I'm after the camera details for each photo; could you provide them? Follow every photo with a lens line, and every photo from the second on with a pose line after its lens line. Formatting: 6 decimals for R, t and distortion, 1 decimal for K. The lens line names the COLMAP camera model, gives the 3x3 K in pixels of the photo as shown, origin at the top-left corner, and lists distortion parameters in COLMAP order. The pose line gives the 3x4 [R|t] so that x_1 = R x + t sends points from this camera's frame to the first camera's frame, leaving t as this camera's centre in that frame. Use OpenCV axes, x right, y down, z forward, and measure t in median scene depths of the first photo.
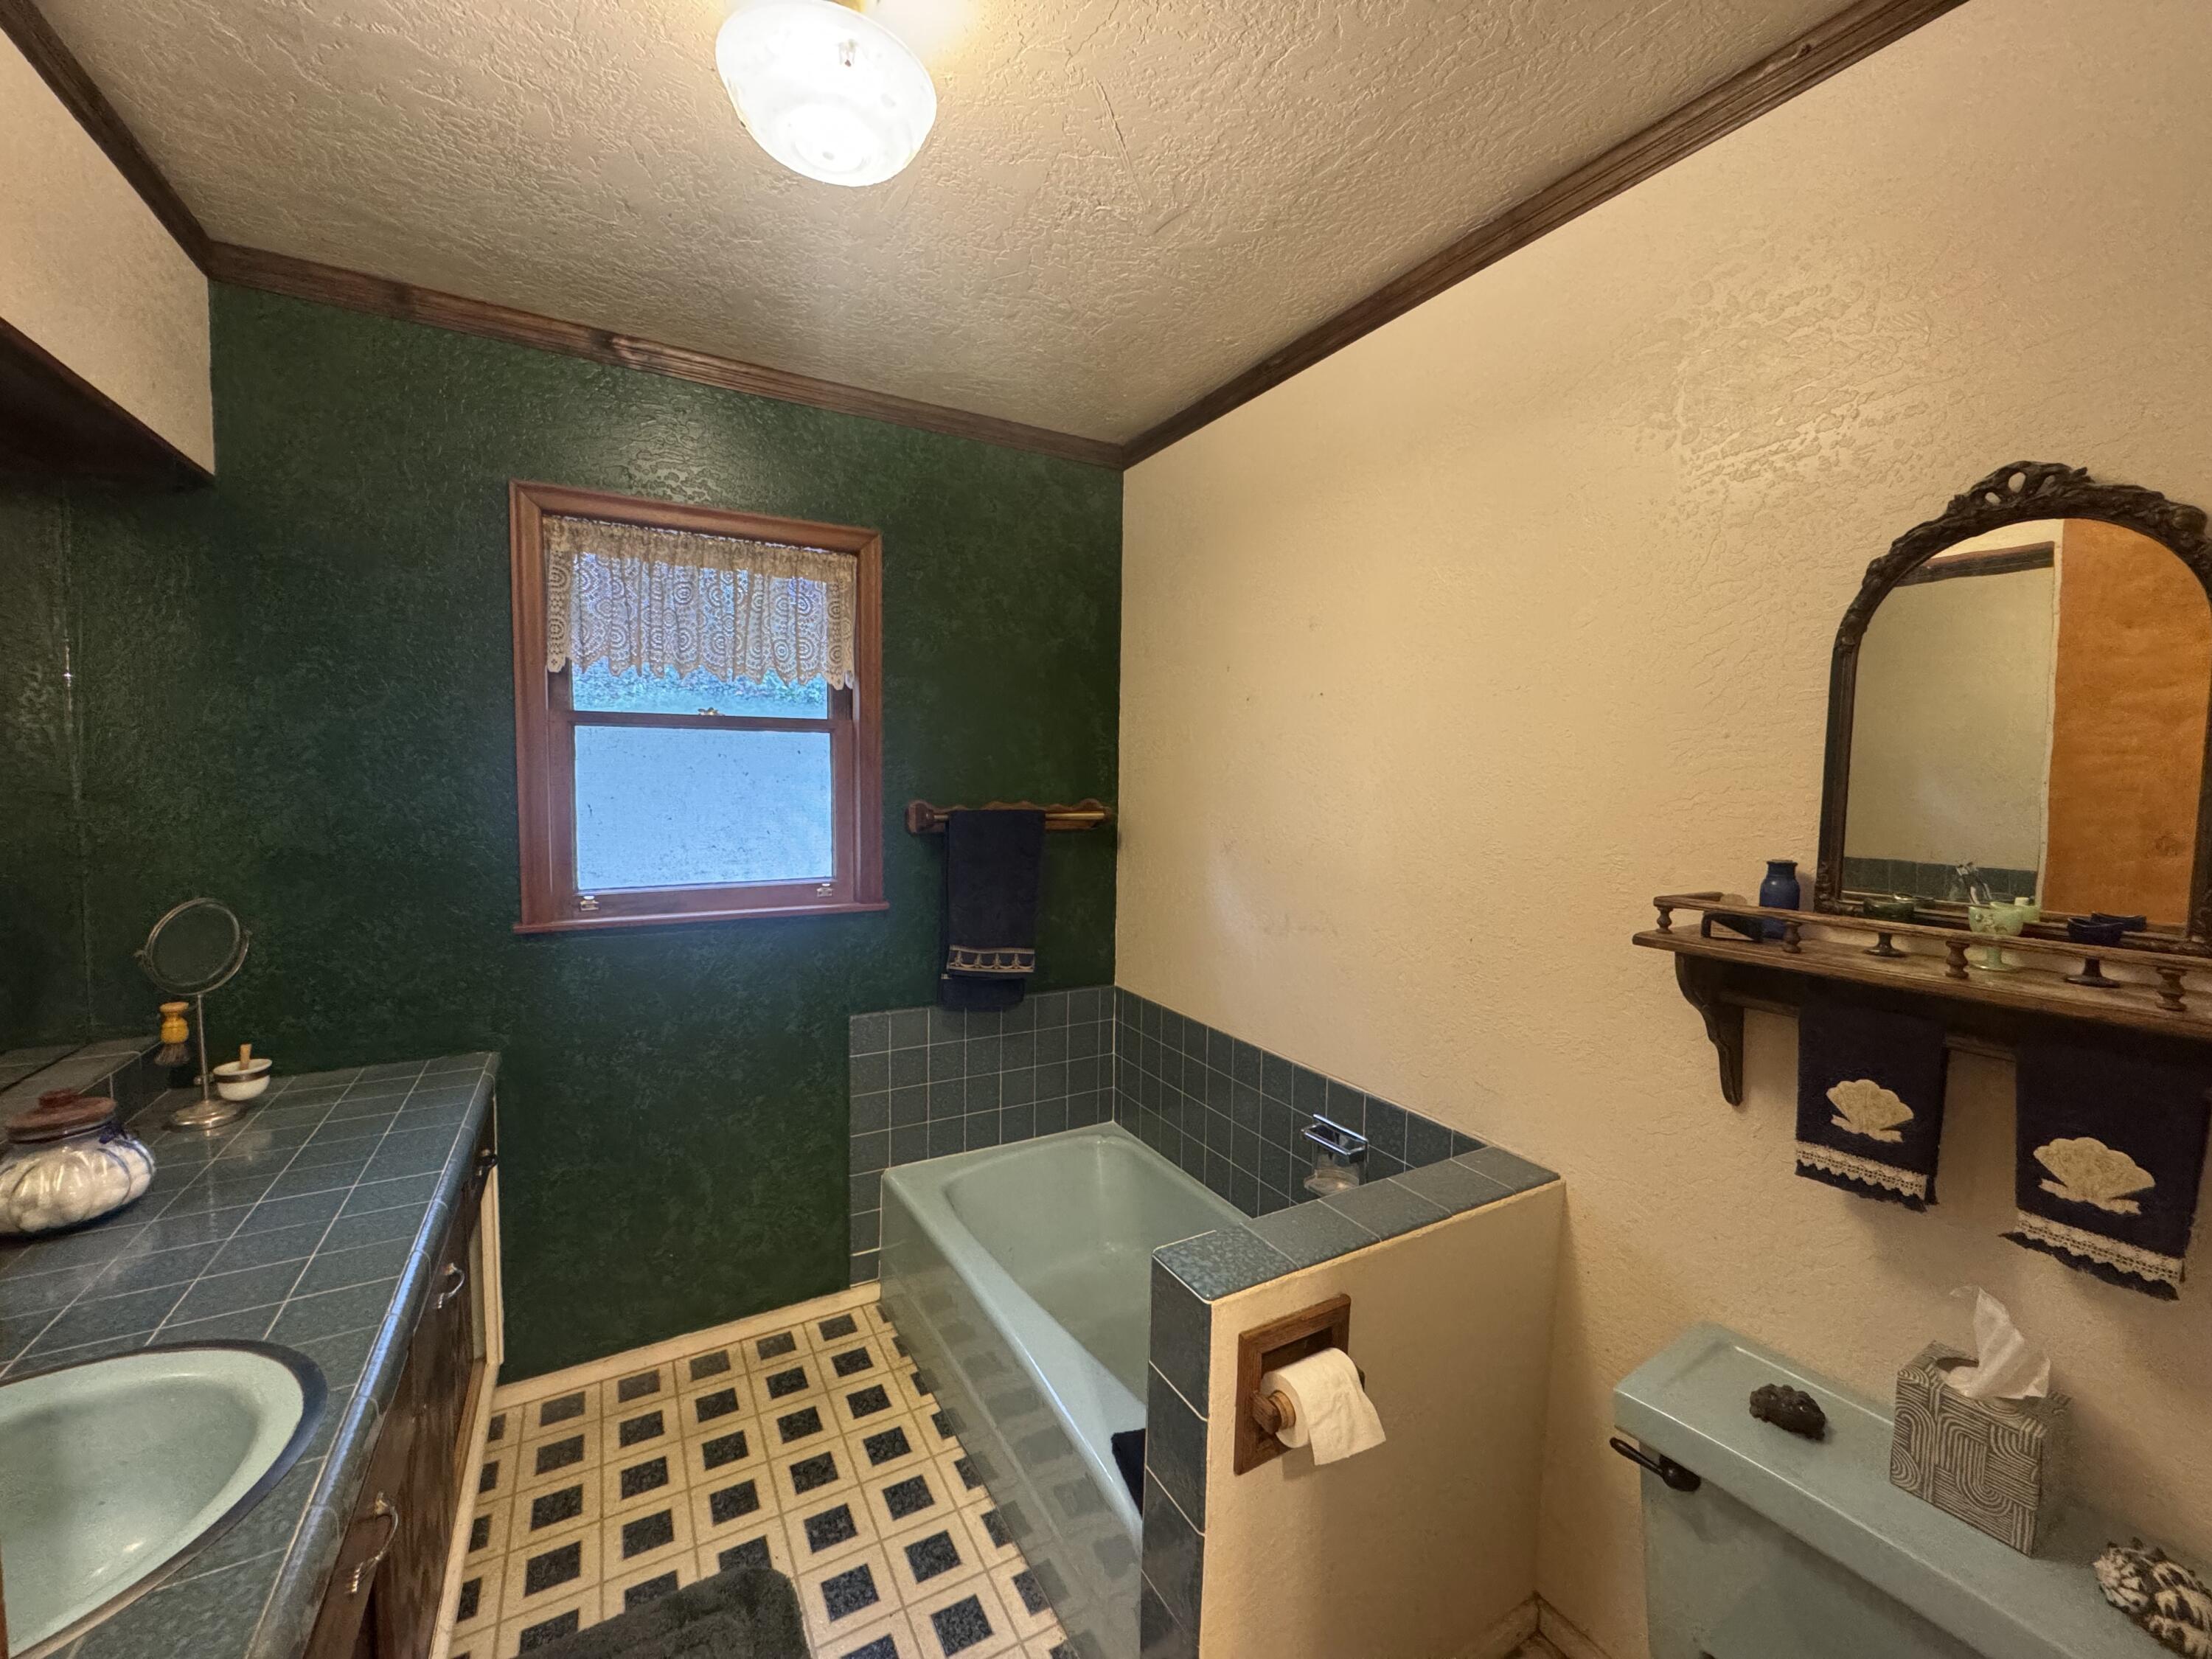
lens RADIAL K [[882.2, 0, 1103.2], [0, 882.2, 827.4], [0, 0, 1]] dist [-0.001945, 0.000015]
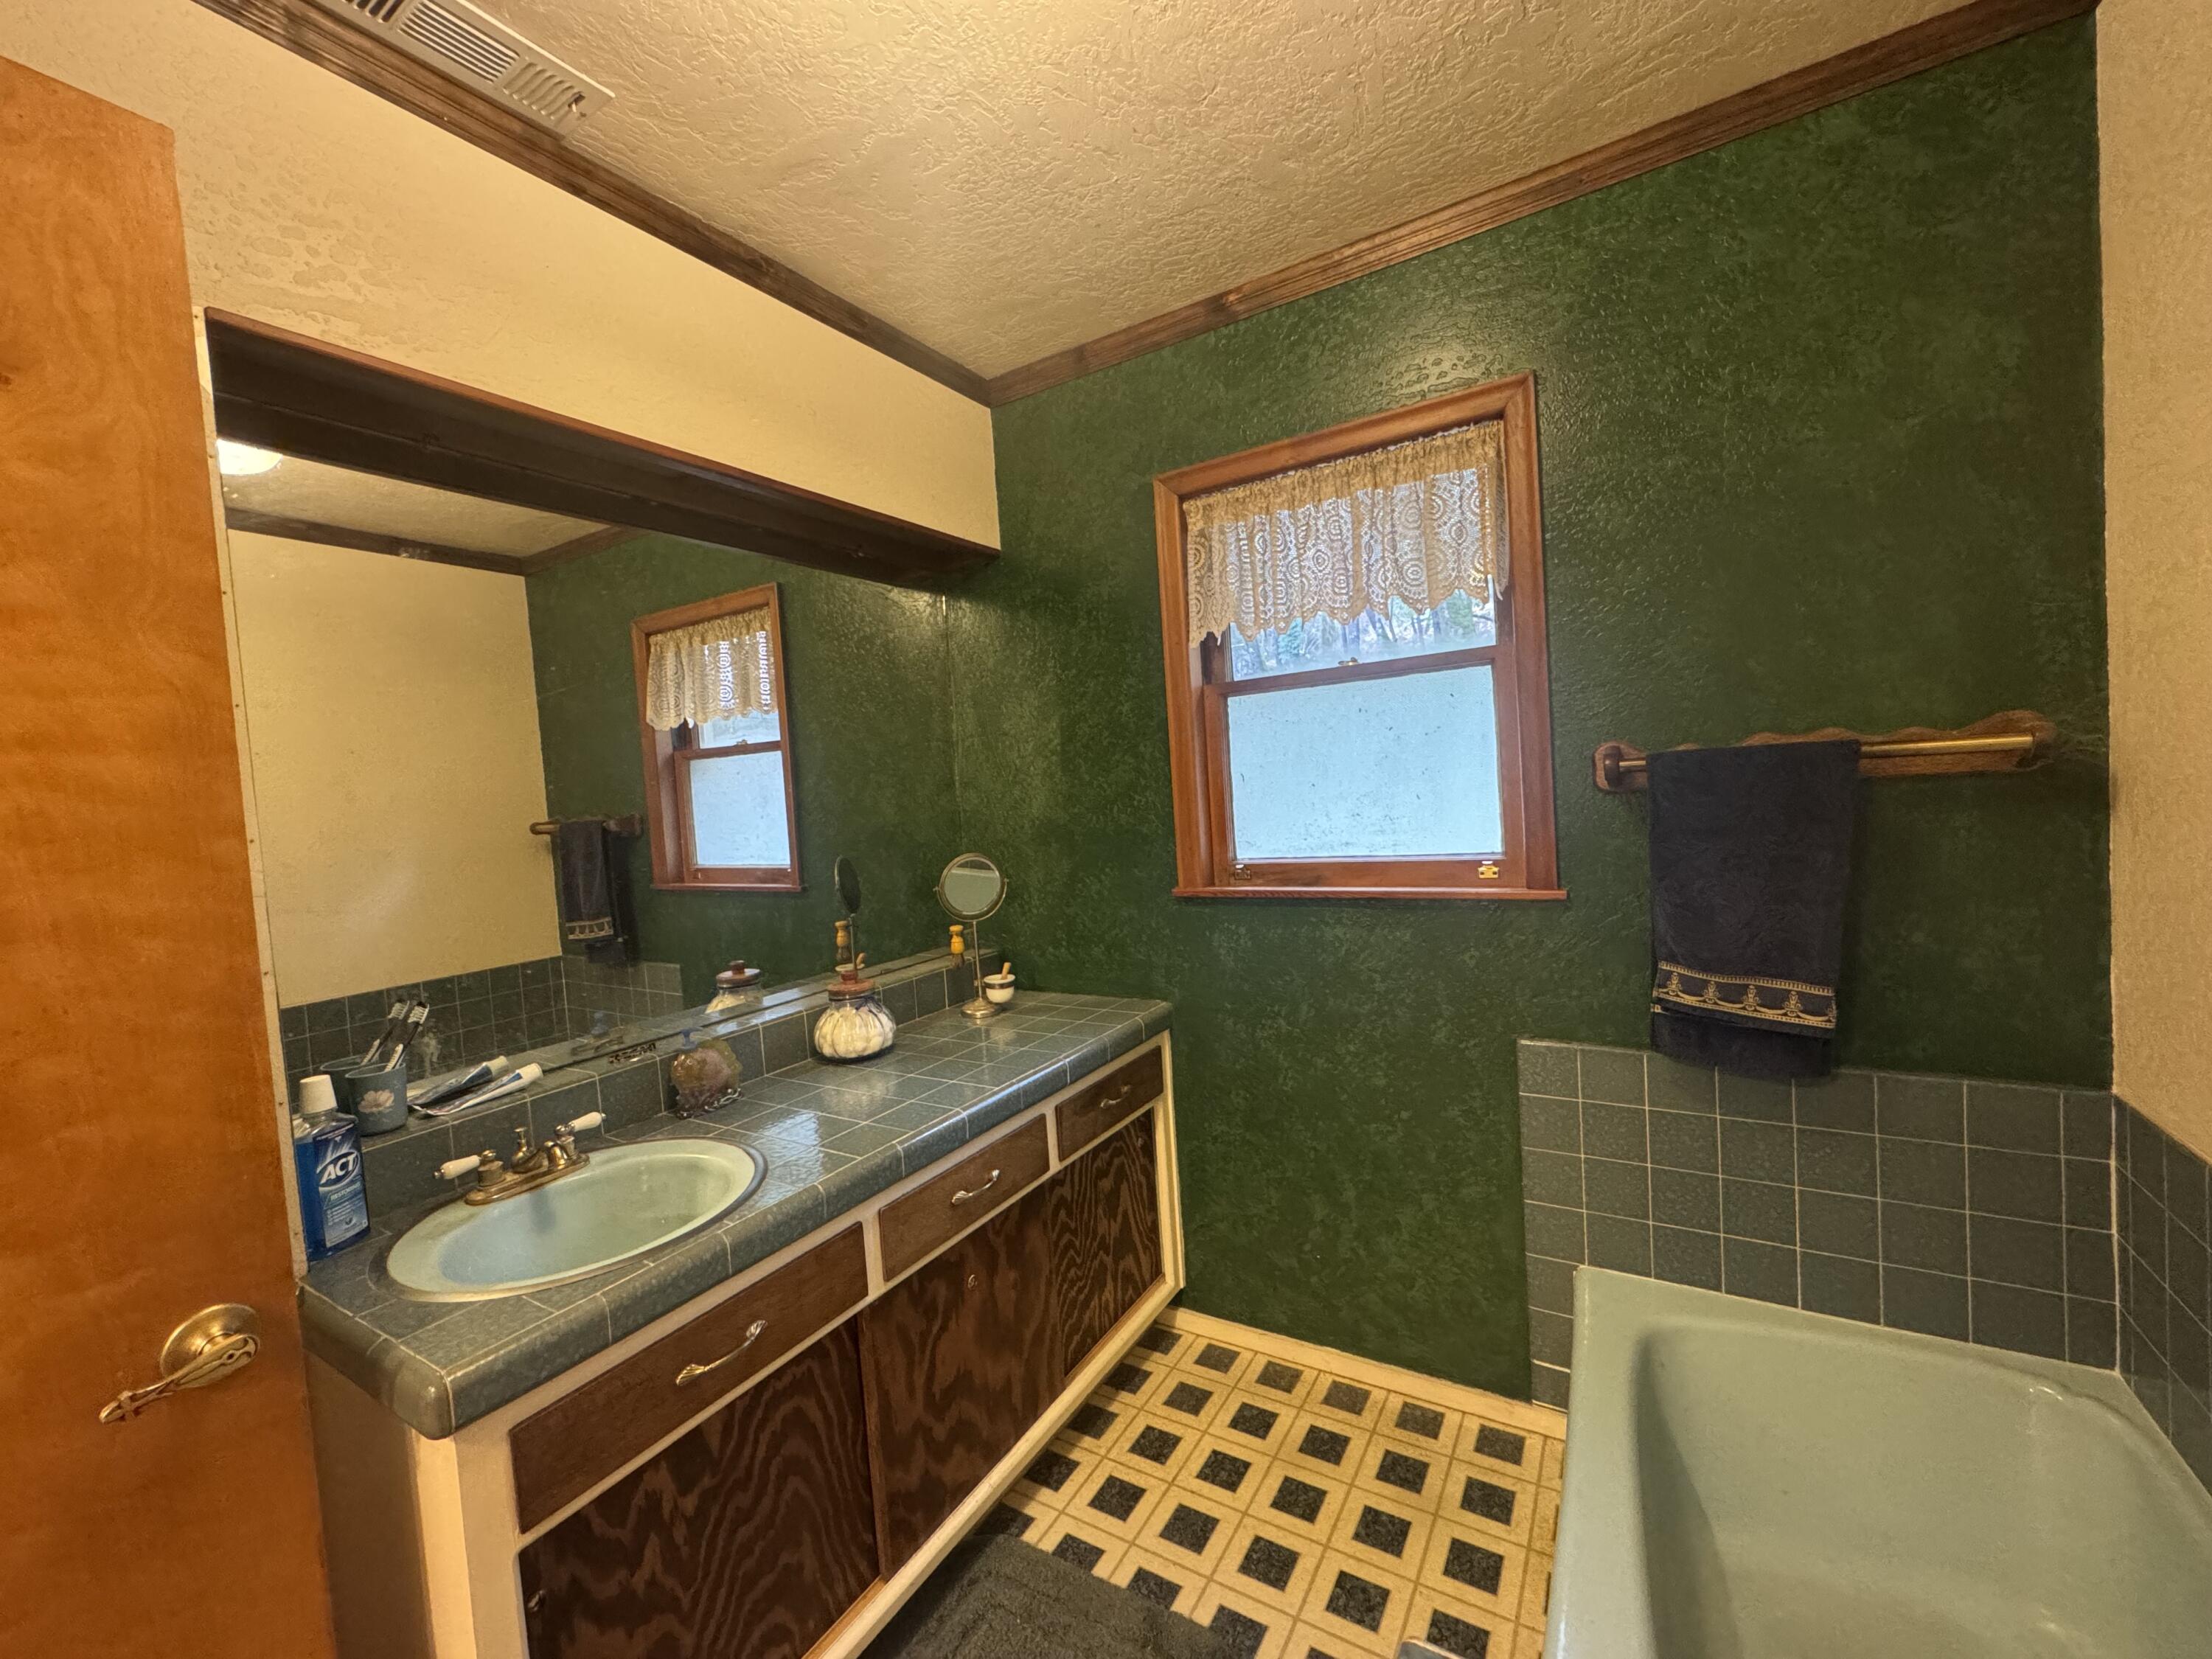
lens RADIAL K [[882.2, 0, 1103.2], [0, 882.2, 827.4], [0, 0, 1]] dist [-0.001945, 0.000015]
pose [[0.478512, -0.007657, -0.878048, 0.220329], [0.017854, 0.999840, 0.001011, 0.030270], [0.877900, -0.016161, 0.478572, 0.368119]]
